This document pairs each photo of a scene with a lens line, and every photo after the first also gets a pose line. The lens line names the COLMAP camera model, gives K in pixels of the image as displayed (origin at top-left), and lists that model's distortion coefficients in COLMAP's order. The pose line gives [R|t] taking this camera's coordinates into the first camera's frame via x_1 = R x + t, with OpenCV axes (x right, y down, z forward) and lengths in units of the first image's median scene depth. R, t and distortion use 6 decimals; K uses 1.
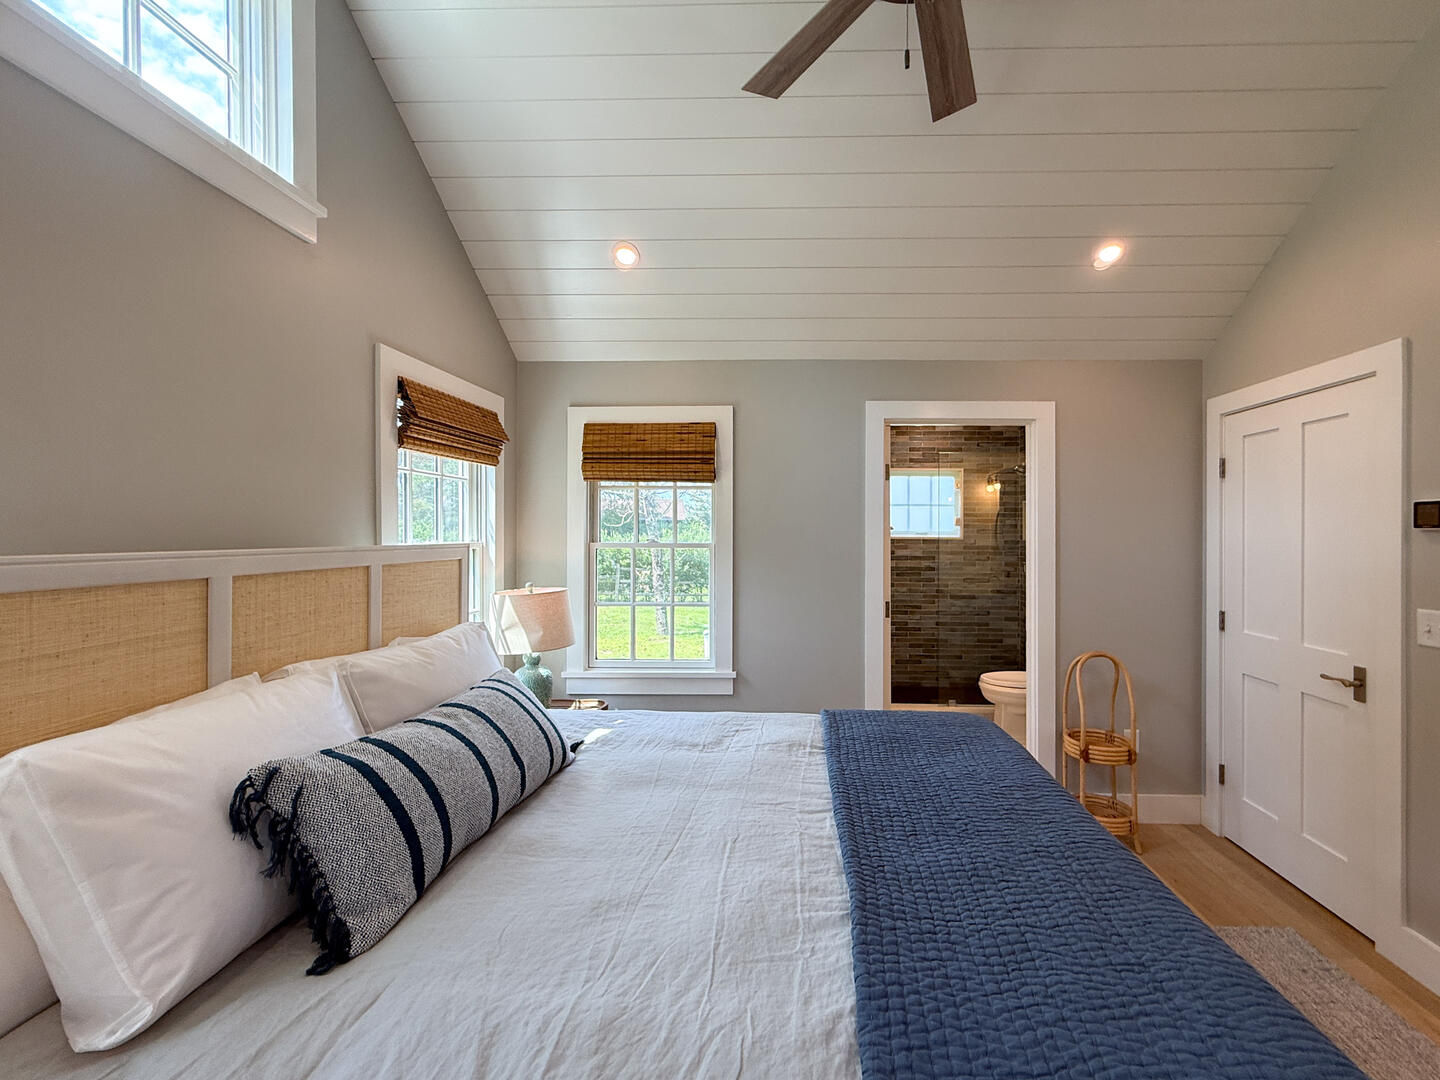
lens RADIAL K [[631.1, 0, 725.4], [0, 631.1, 534.3], [0, 0, 1]] dist [0.001980, 0.000246]
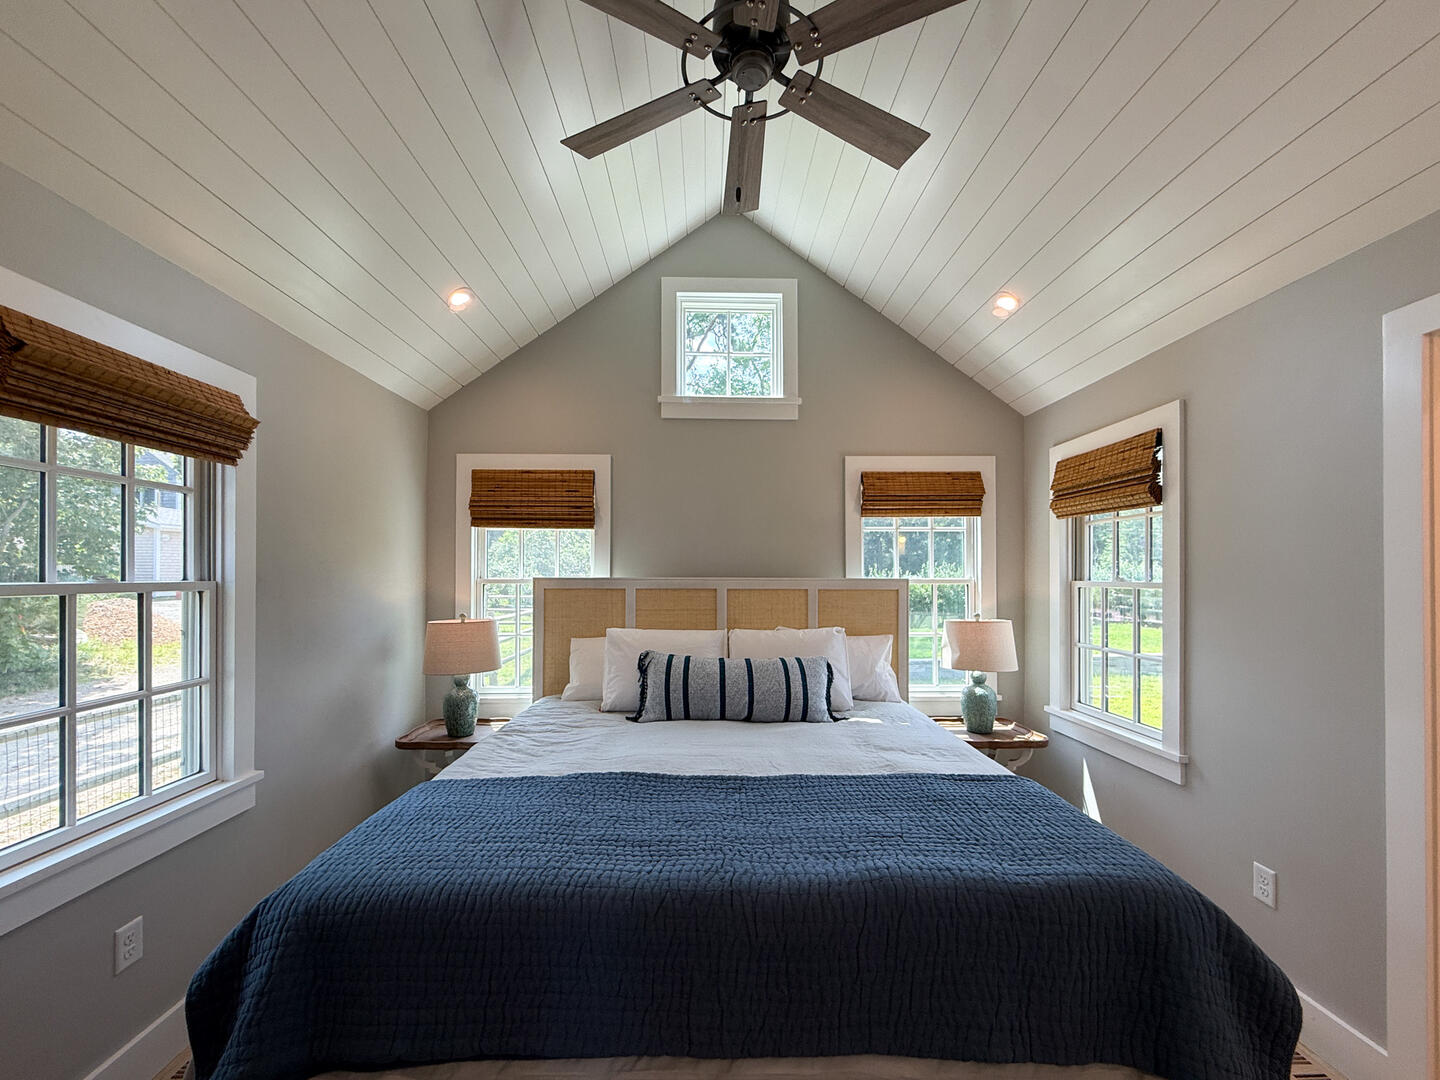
lens RADIAL K [[587.7, 0, 725.1], [0, 587.7, 572.9], [0, 0, 1]] dist [0.001364, 0.000084]
pose [[0.055960, -0.009148, -0.998391, 0.754590], [-0.006031, 0.999937, -0.009500, 0.014618], [0.998415, 0.006553, 0.055902, 0.466298]]
